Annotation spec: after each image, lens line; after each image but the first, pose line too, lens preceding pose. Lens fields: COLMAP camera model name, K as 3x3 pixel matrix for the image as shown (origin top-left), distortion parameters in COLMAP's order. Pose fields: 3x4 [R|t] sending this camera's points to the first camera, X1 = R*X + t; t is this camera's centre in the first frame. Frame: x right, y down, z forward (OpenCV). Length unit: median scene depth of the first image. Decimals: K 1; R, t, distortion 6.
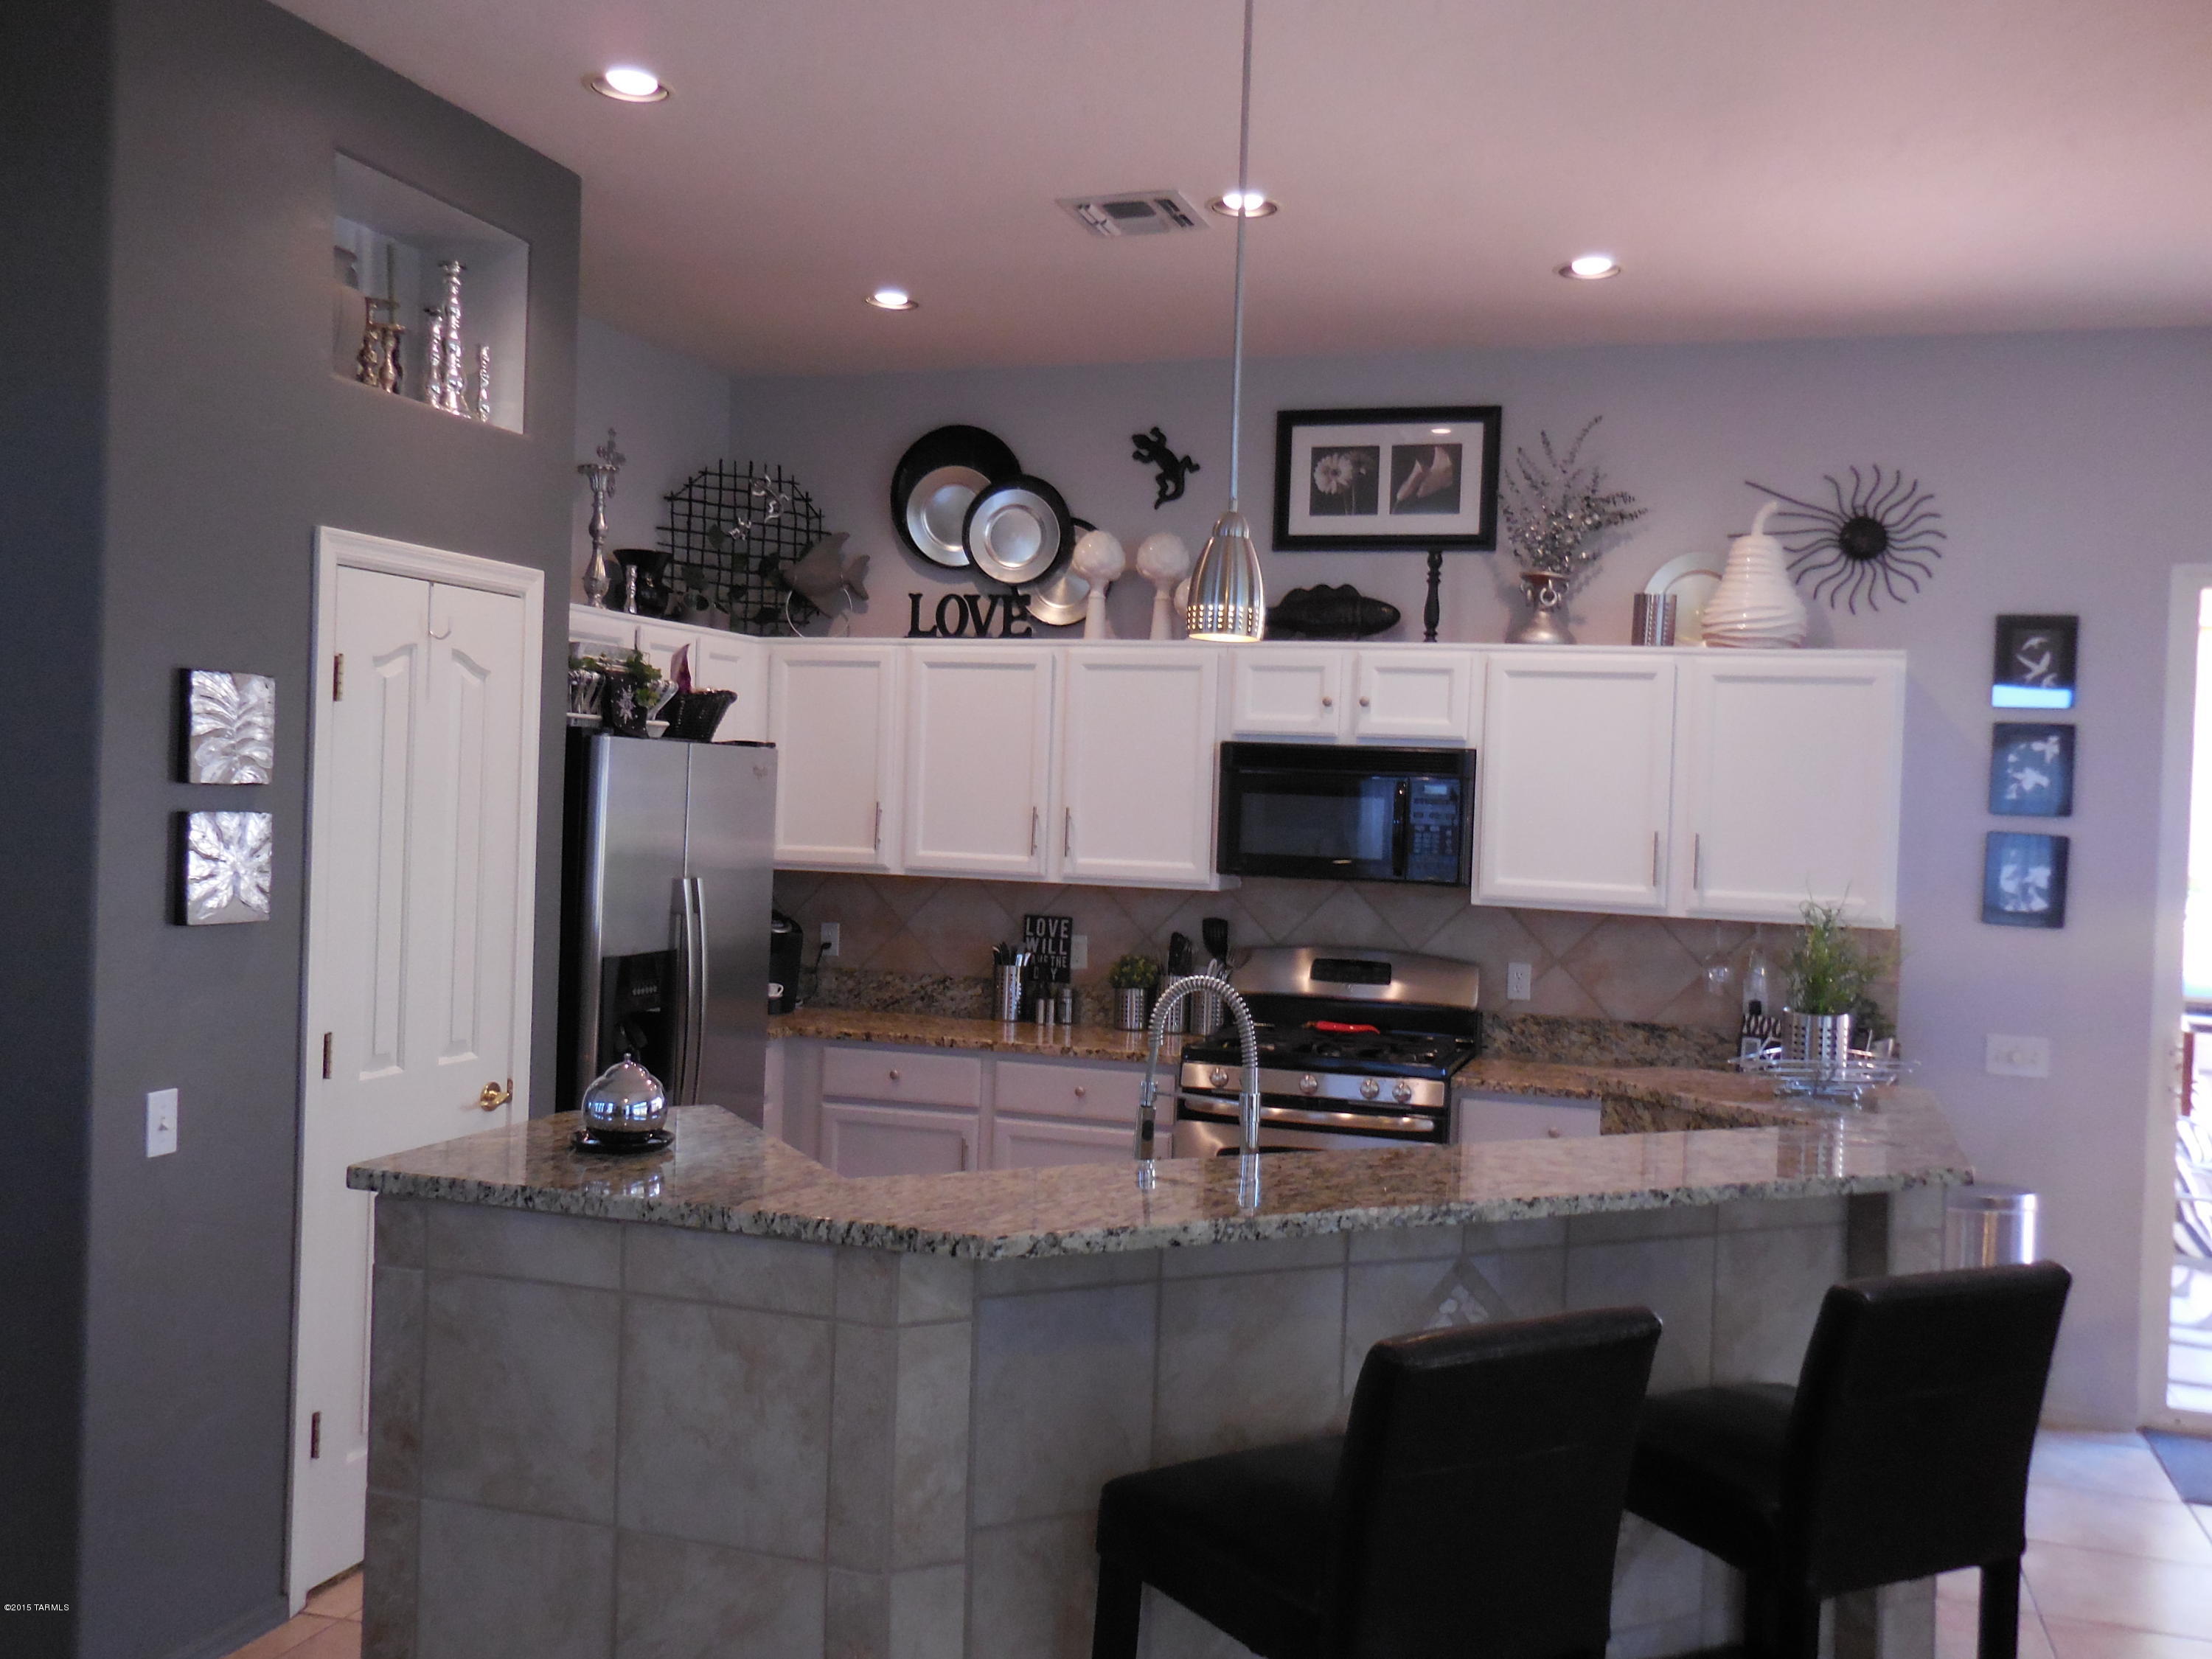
lens RADIAL K [[1911.7, 0, 1106.0], [0, 1911.7, 829.5], [0, 0, 1]] dist [-0.043005, 0.088413]
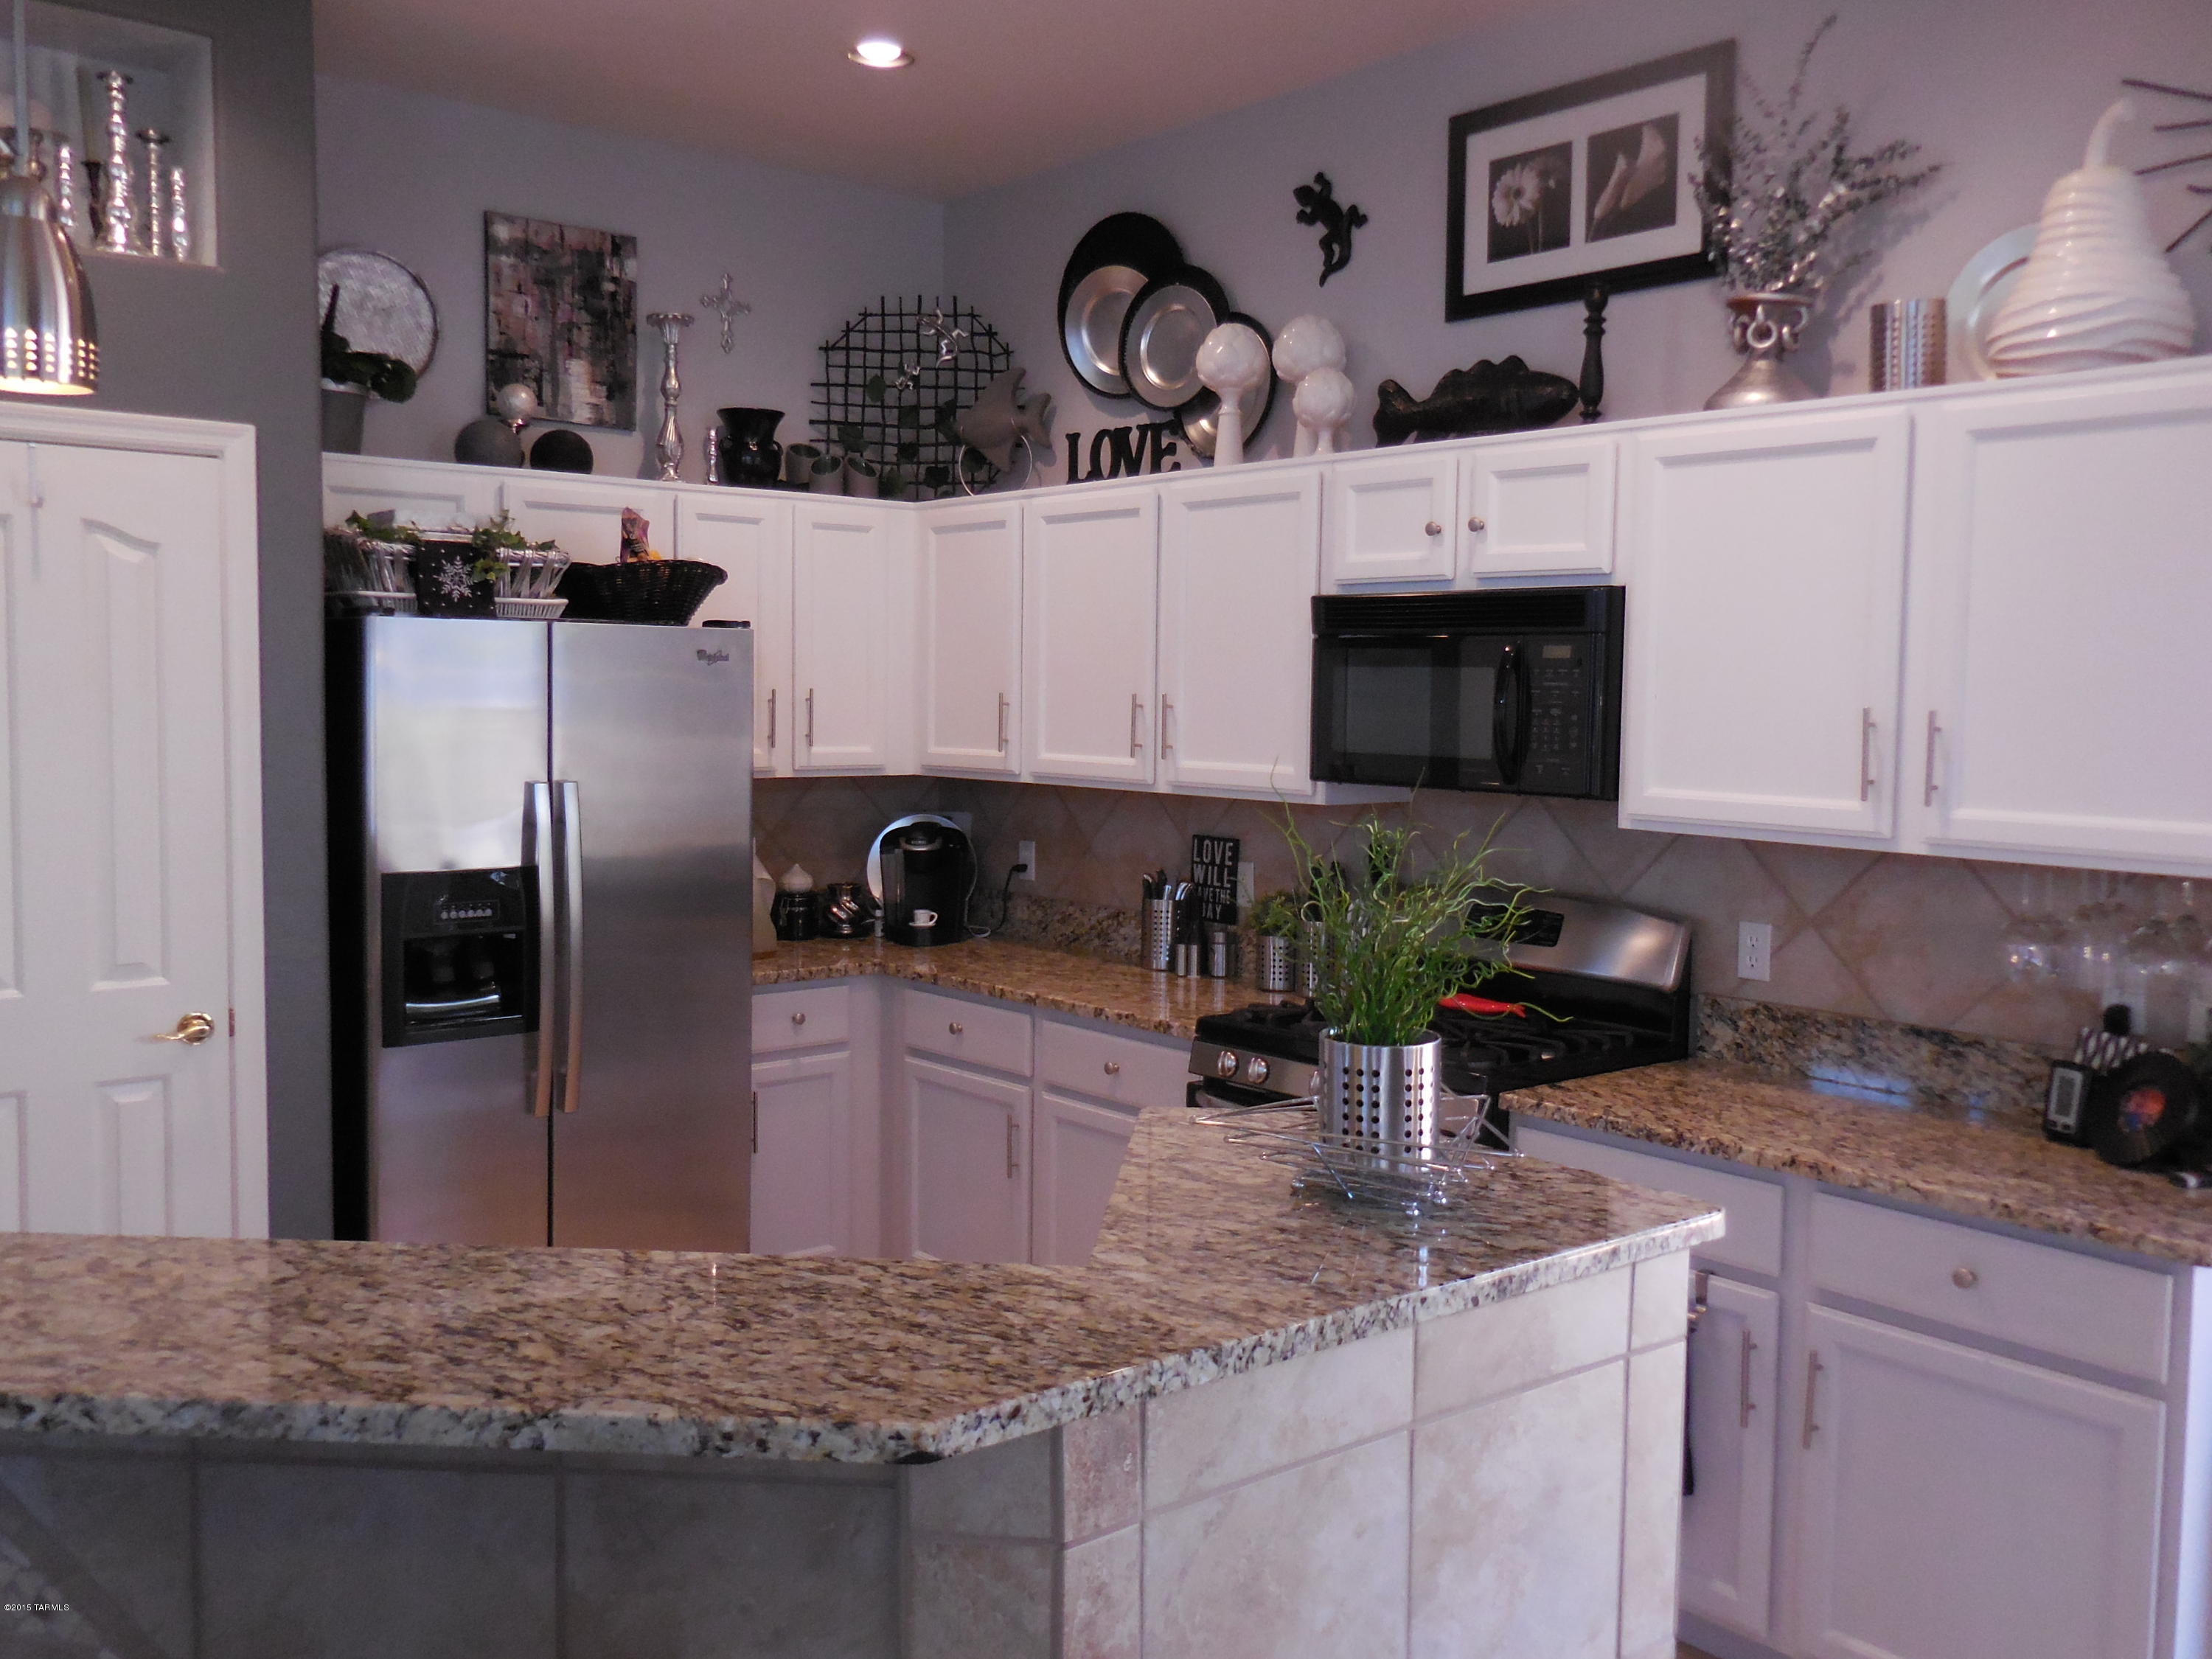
lens RADIAL K [[1911.7, 0, 1106.0], [0, 1911.7, 829.5], [0, 0, 1]] dist [-0.043005, 0.088413]
pose [[0.851804, 0.014081, -0.523672, 0.359547], [0.008311, 0.999150, 0.040384, 0.011522], [0.523795, -0.038752, 0.850962, 0.341023]]
